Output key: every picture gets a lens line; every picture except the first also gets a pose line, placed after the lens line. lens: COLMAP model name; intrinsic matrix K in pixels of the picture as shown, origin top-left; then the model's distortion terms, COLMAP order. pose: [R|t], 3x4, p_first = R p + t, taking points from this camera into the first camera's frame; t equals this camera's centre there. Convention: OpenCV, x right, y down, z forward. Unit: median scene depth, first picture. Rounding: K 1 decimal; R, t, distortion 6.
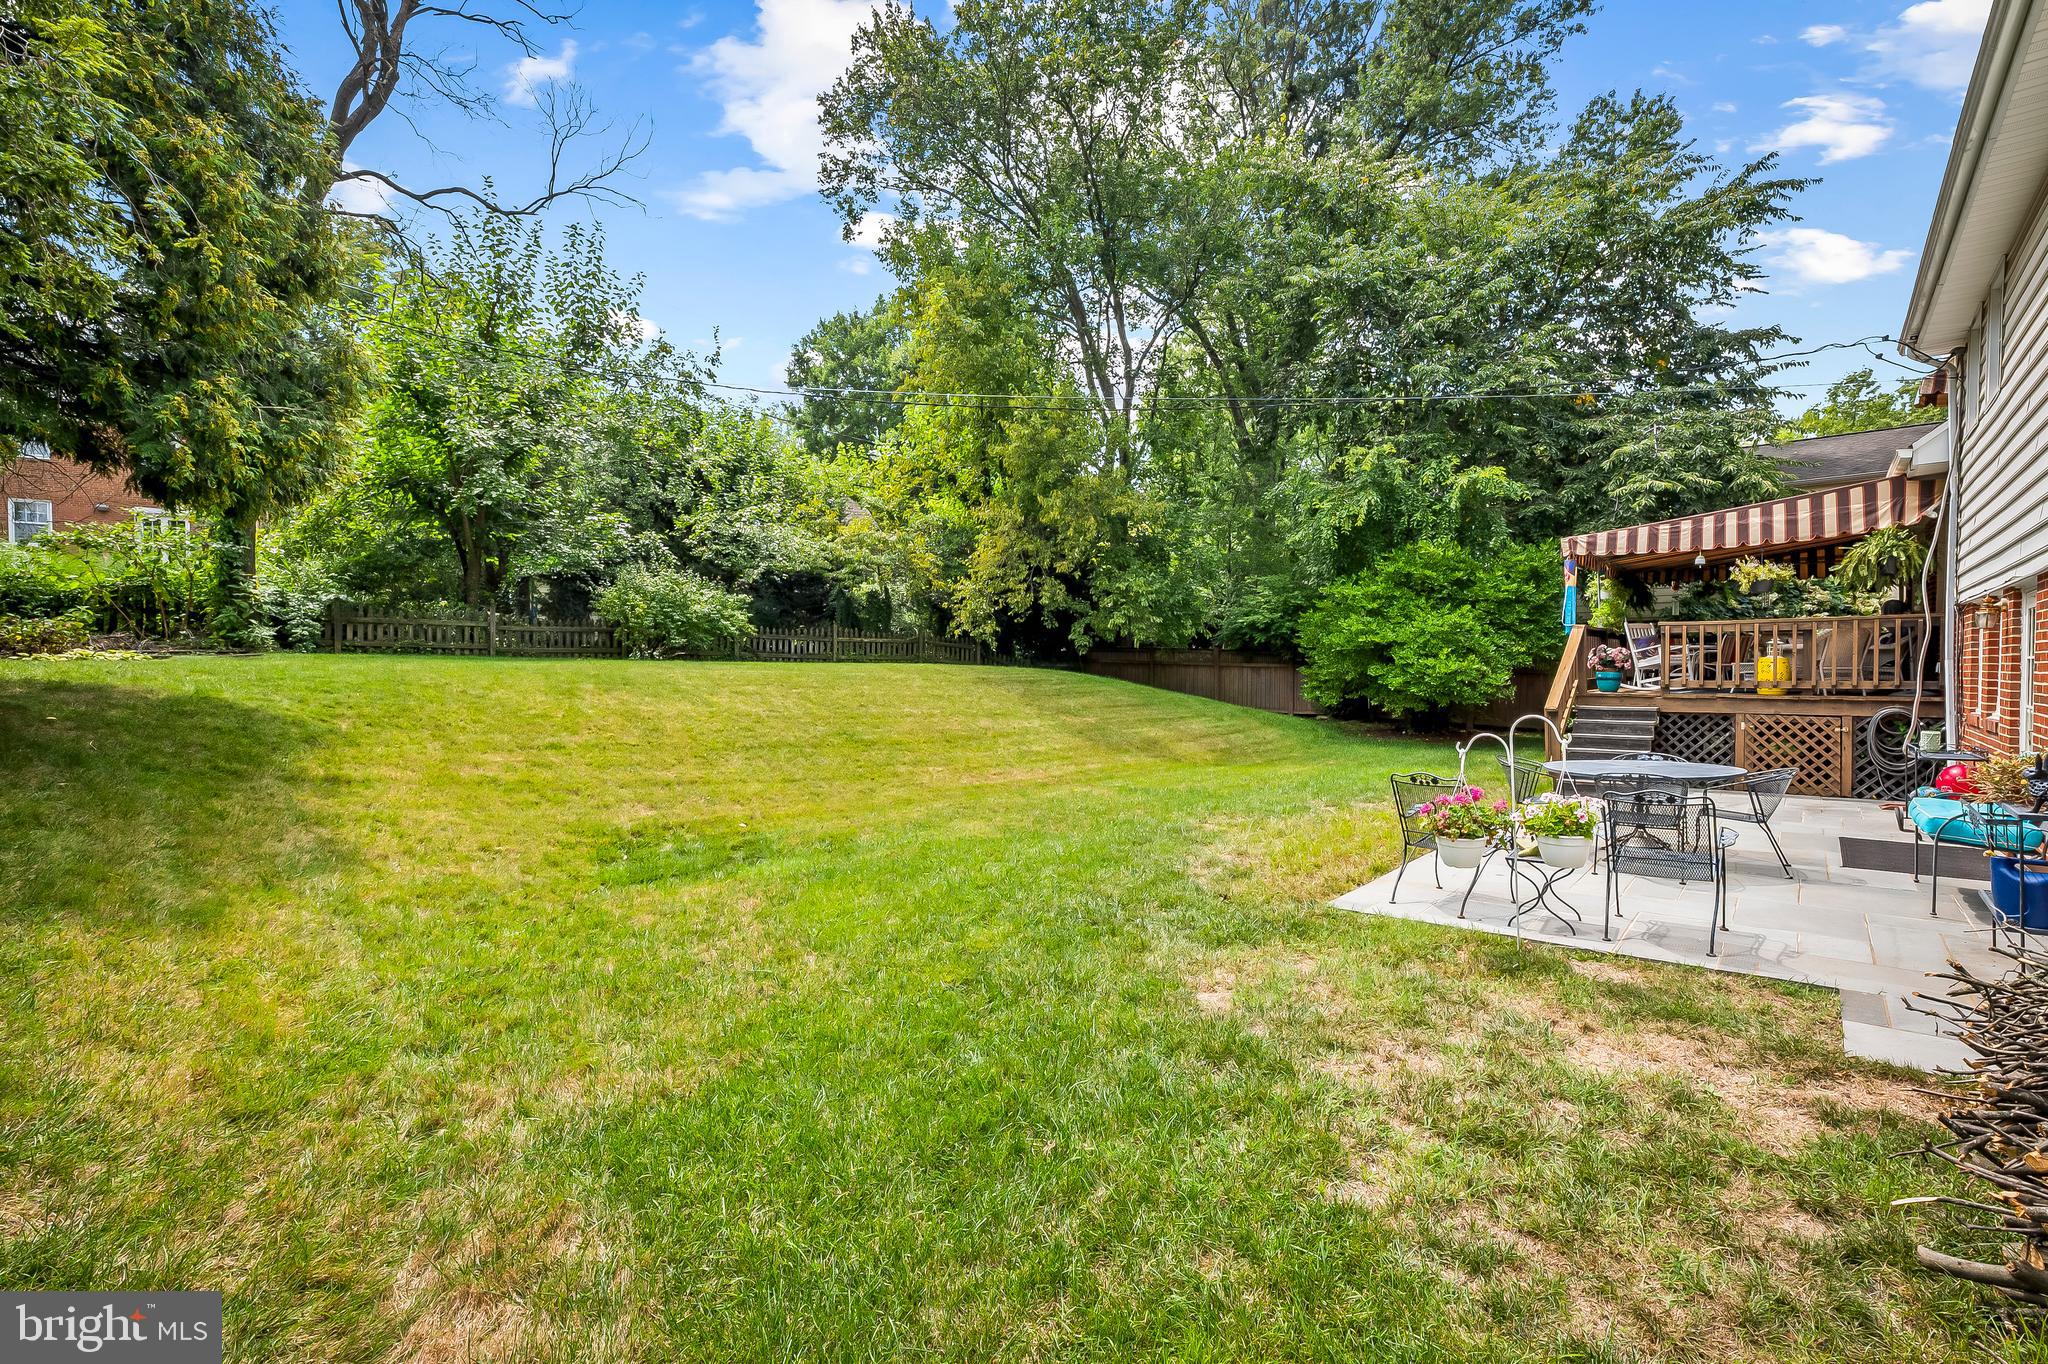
lens RADIAL K [[818.7, 0, 1029.8], [0, 818.7, 676.4], [0, 0, 1]] dist [0.008765, 0.000346]
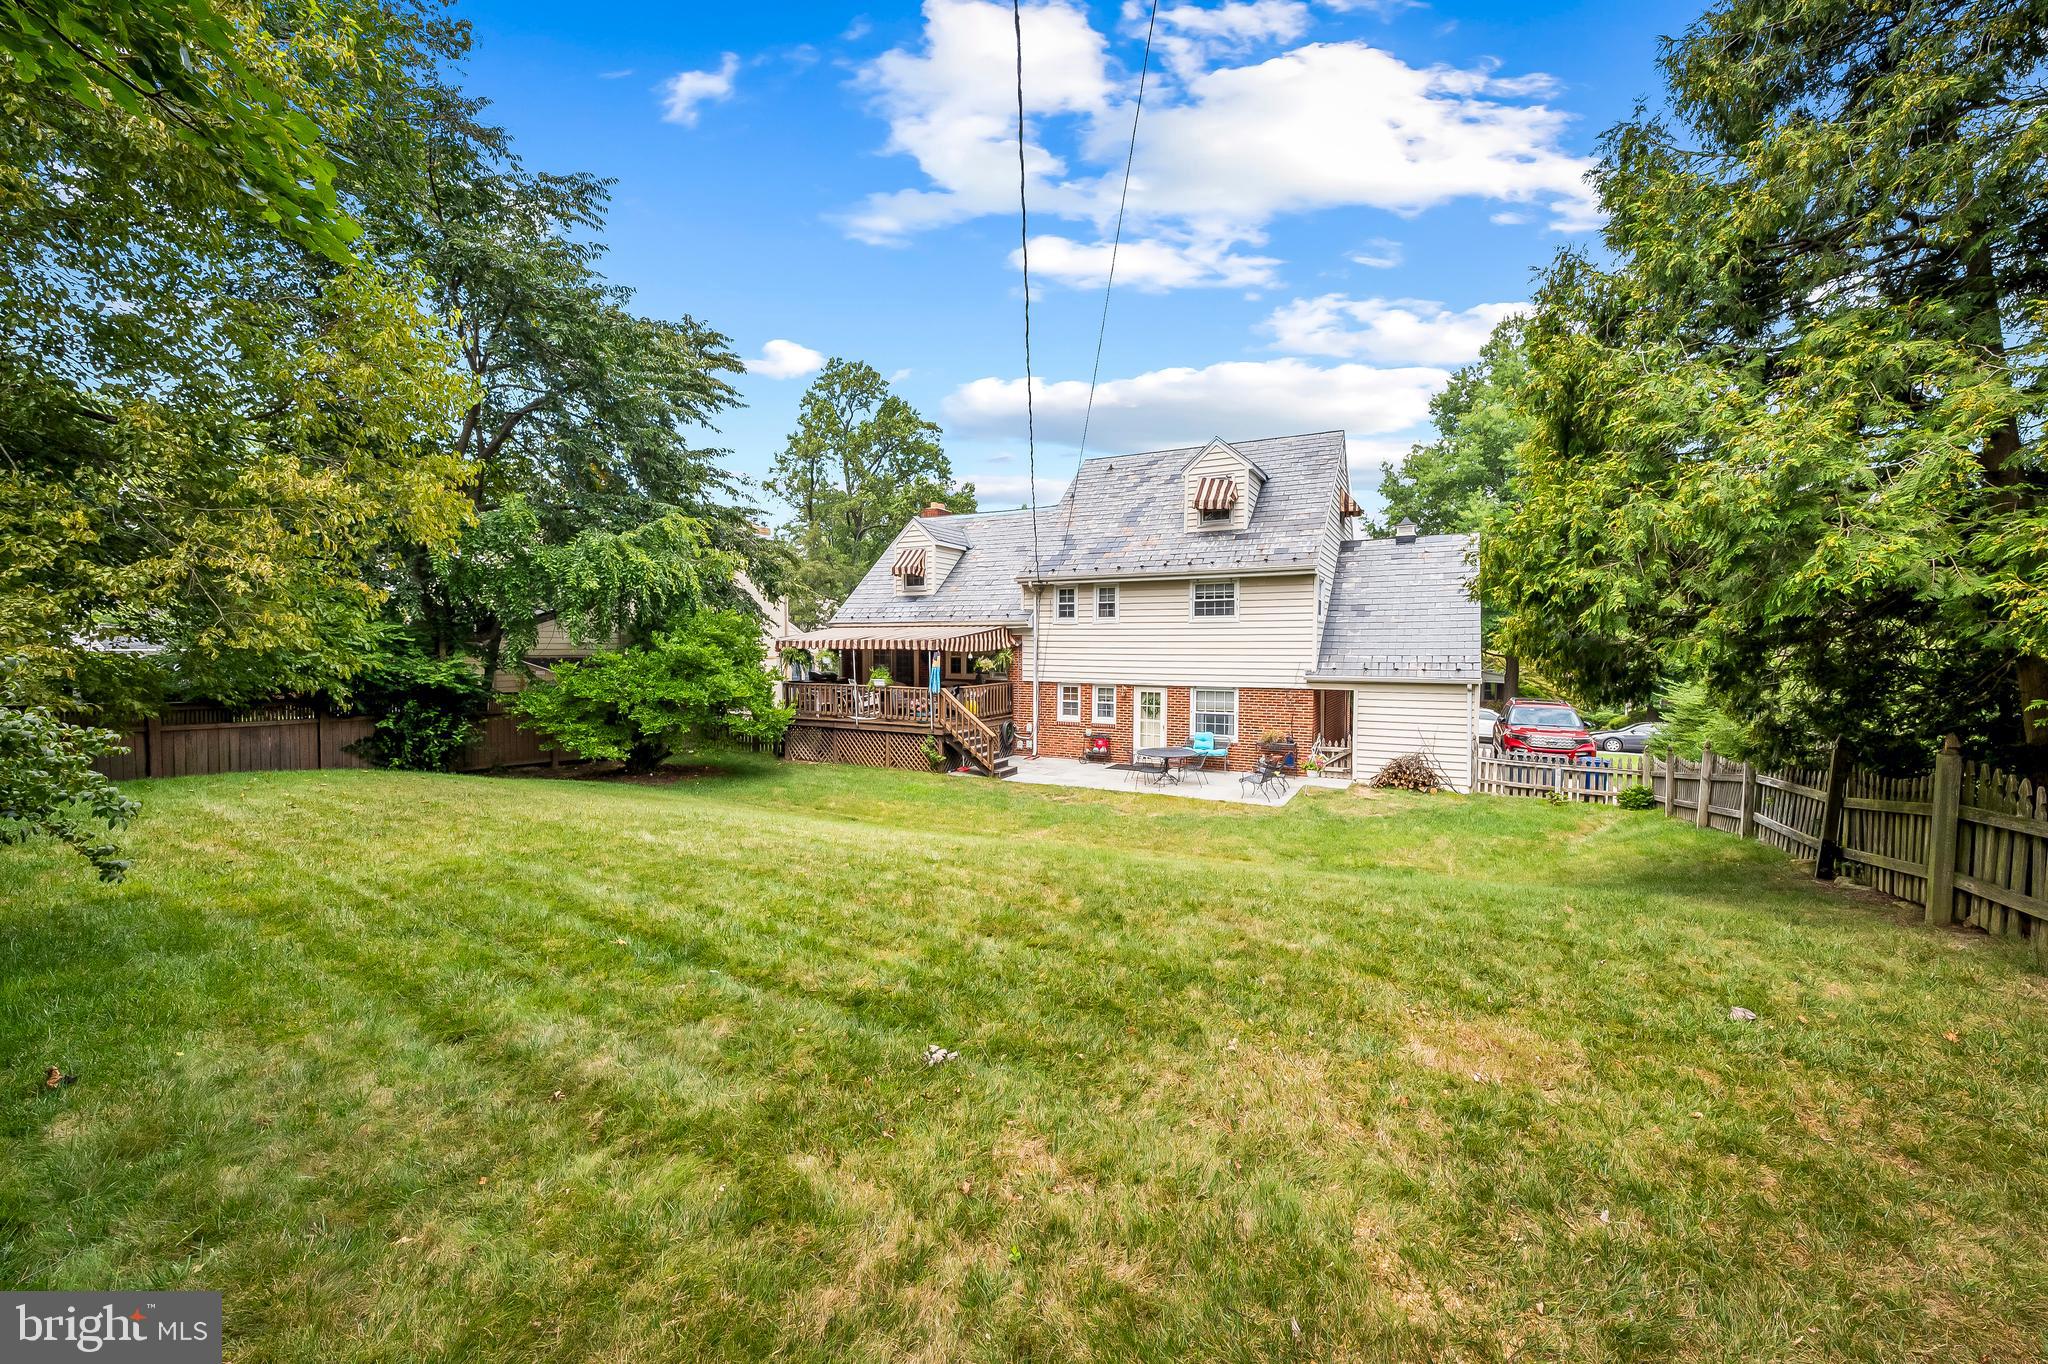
lens RADIAL K [[818.7, 0, 1022.5], [0, 818.7, 682.2], [0, 0, 1]] dist [0.008765, 0.000346]
pose [[-0.267736, -0.045875, 0.962400, -1.276039], [0.003777, 0.998808, 0.048661, -0.185288], [-0.963485, 0.016663, -0.267244, 1.513912]]
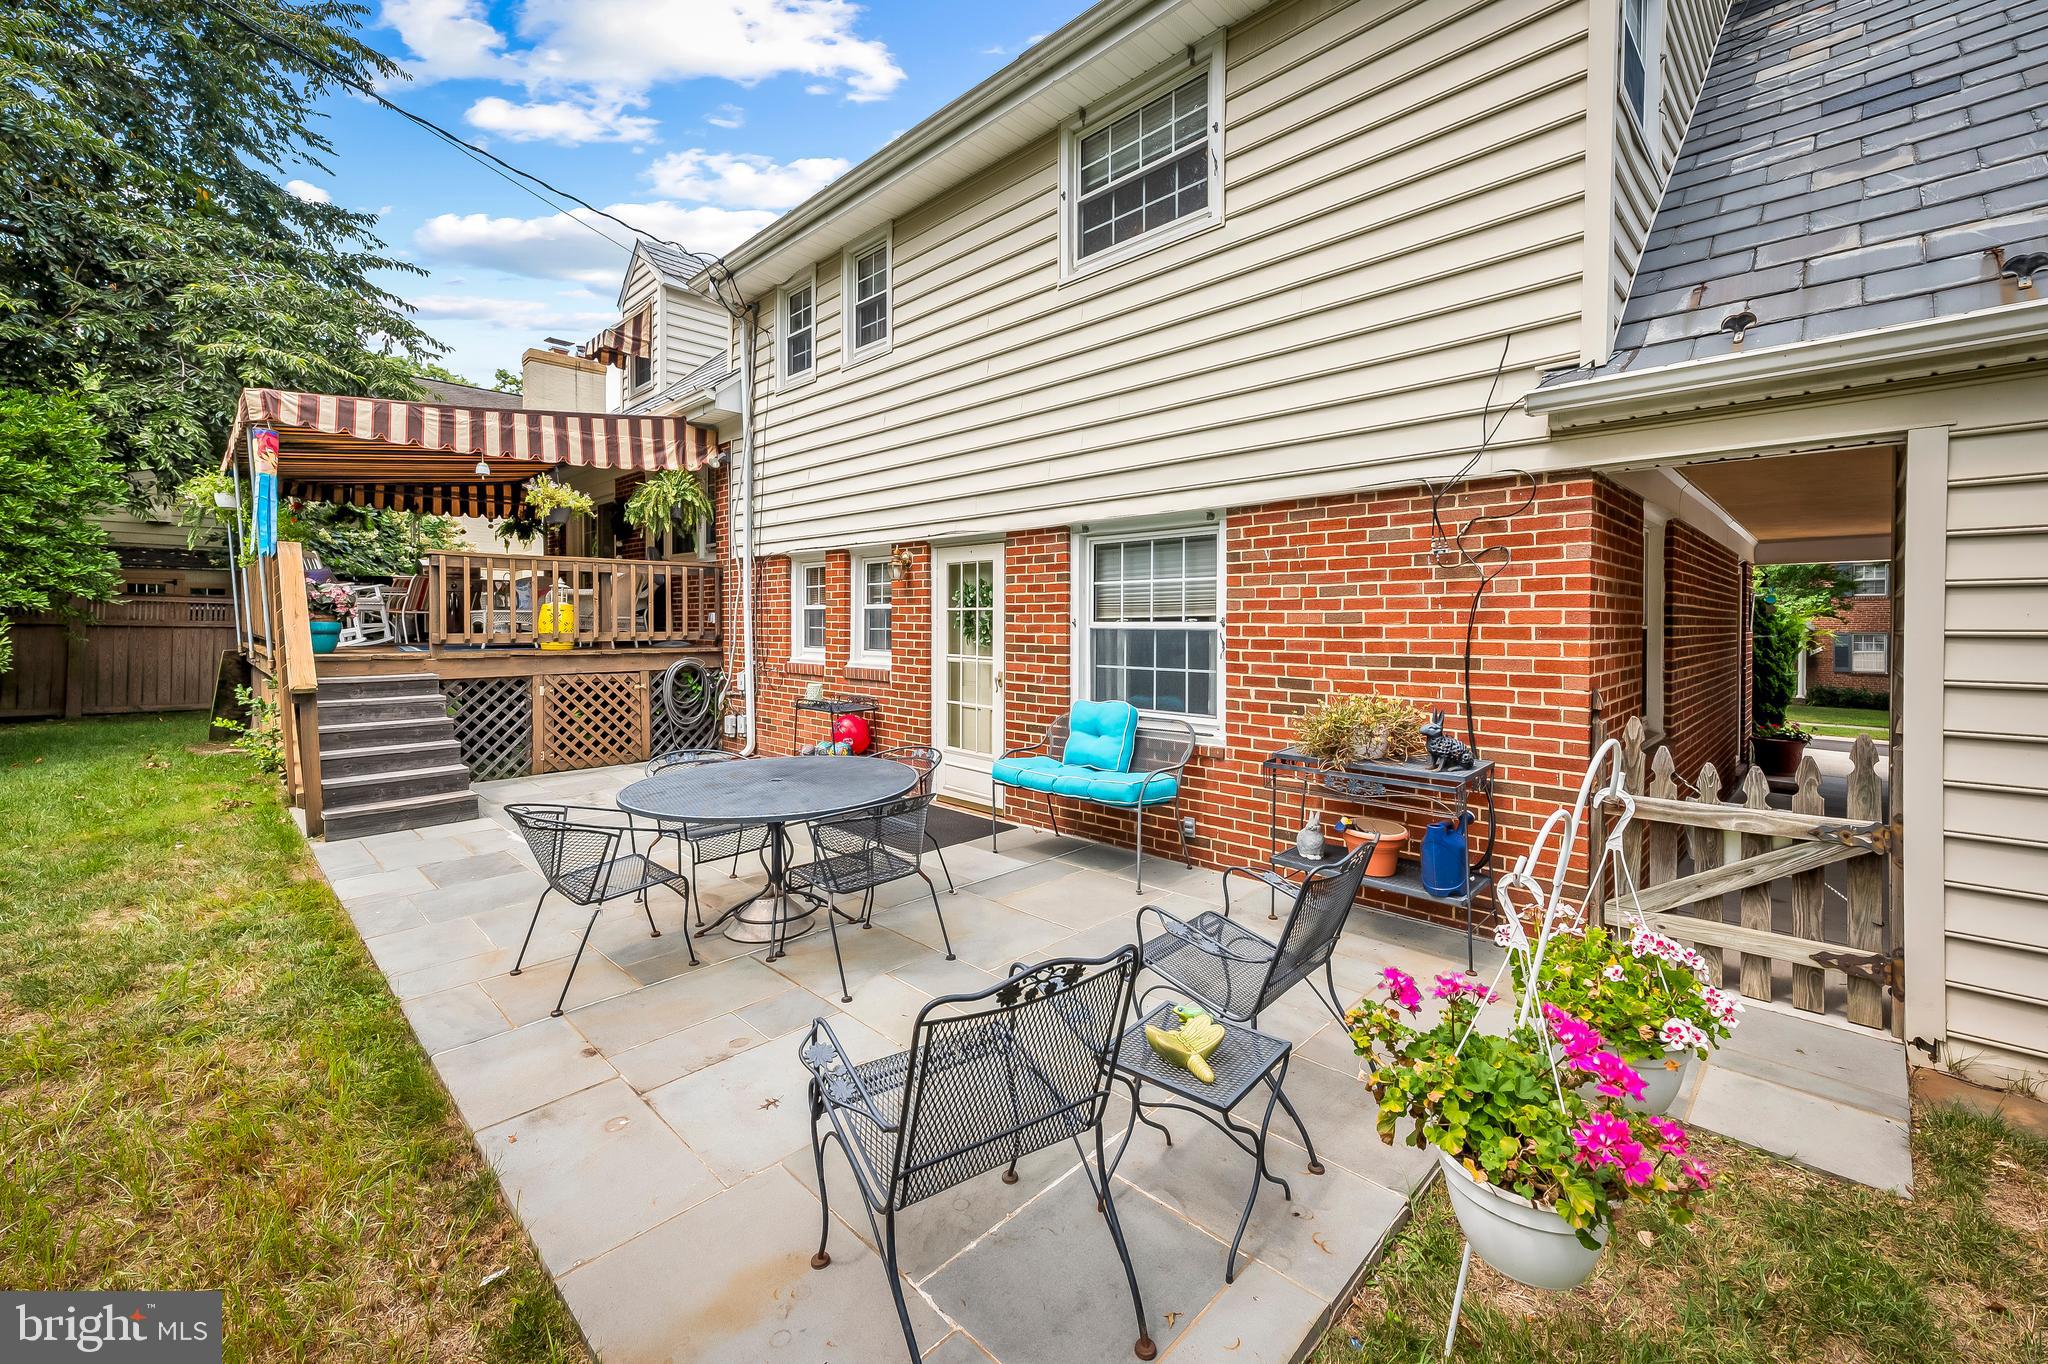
lens RADIAL K [[818.7, 0, 1034.1], [0, 818.7, 628.6], [0, 0, 1]] dist [0.008765, 0.000346]
pose [[0.010882, -0.009635, 0.999894, 0.092850], [0.005916, 0.999937, 0.009571, -0.003655], [-0.999923, 0.005811, 0.010938, 0.537954]]
